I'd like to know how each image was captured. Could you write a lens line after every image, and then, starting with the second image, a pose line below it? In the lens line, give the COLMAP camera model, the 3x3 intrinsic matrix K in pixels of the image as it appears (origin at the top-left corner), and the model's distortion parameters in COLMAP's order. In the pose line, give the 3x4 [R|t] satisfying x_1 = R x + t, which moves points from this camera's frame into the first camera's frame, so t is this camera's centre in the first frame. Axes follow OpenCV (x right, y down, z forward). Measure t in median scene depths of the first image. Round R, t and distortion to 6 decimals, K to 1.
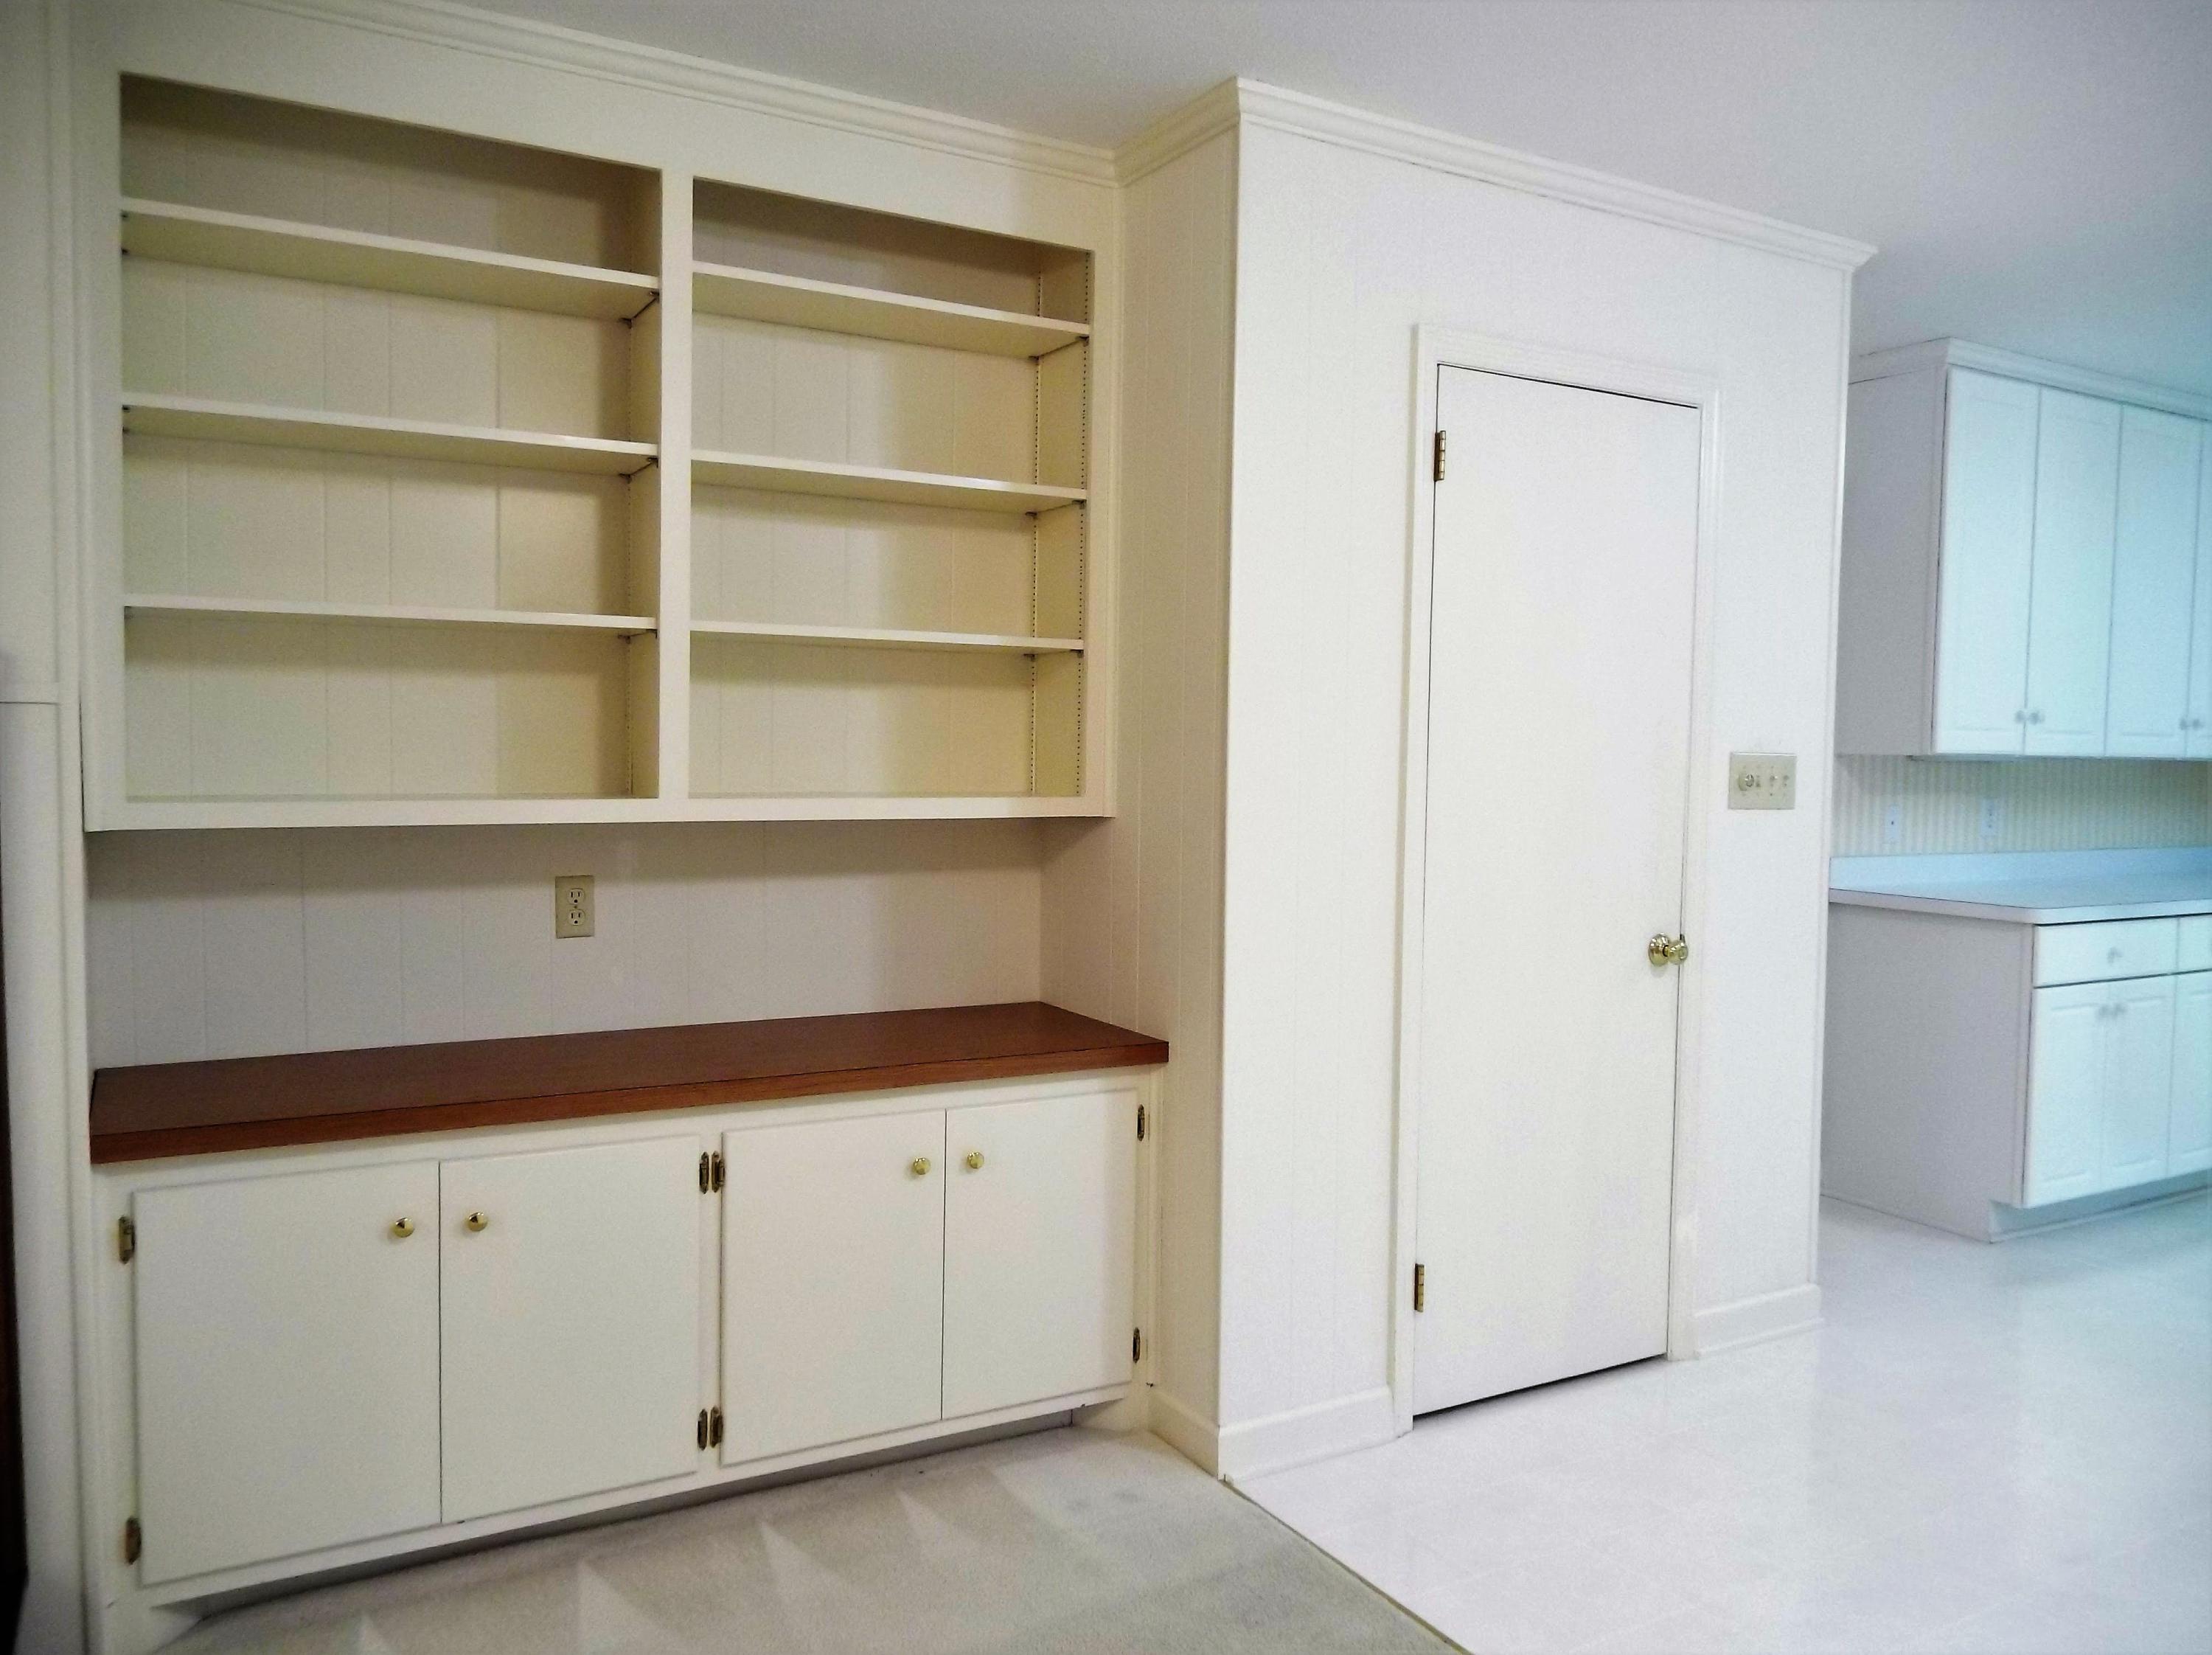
lens RADIAL K [[1632.3, 0, 1106.0], [0, 1632.3, 827.5], [0, 0, 1]] dist [-0.044929, 0.000506]
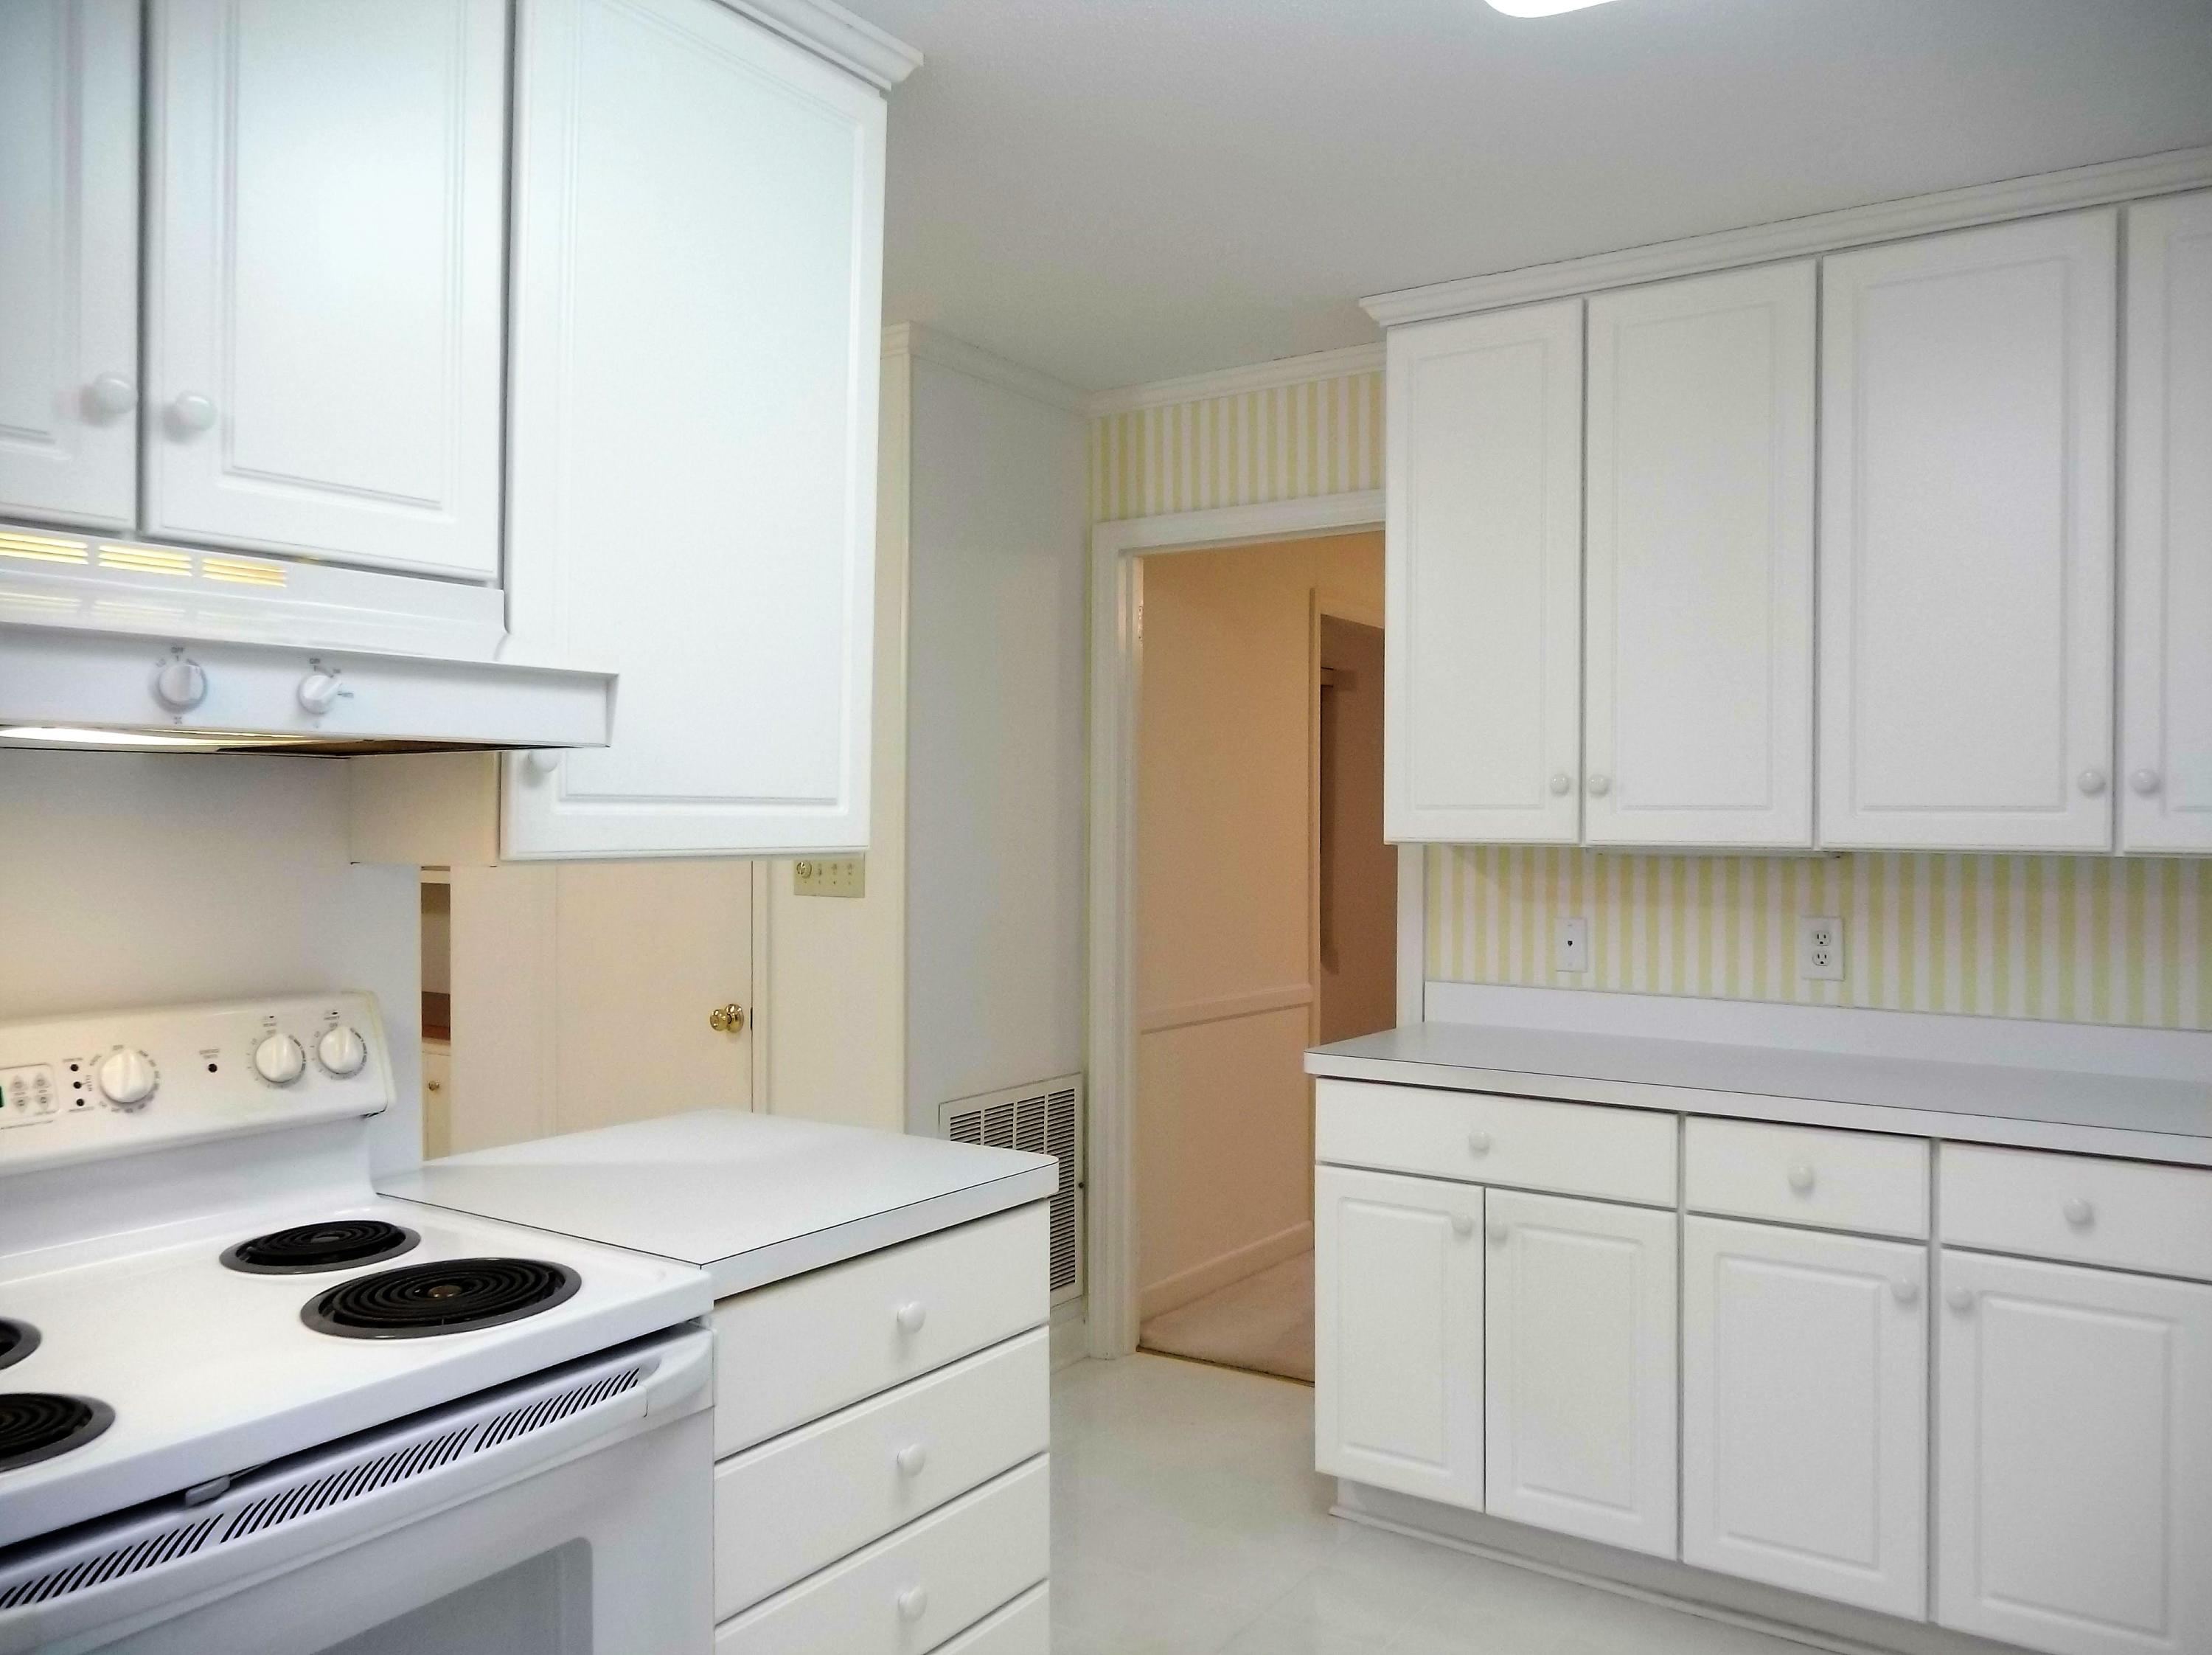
lens RADIAL K [[1632.3, 0, 1106.0], [0, 1632.3, 827.5], [0, 0, 1]] dist [-0.044929, 0.000506]
pose [[0.450311, -0.012113, -0.892790, 1.412062], [-0.044523, 0.998359, -0.036002, -0.025488], [0.891761, 0.055962, 0.449033, 0.676849]]
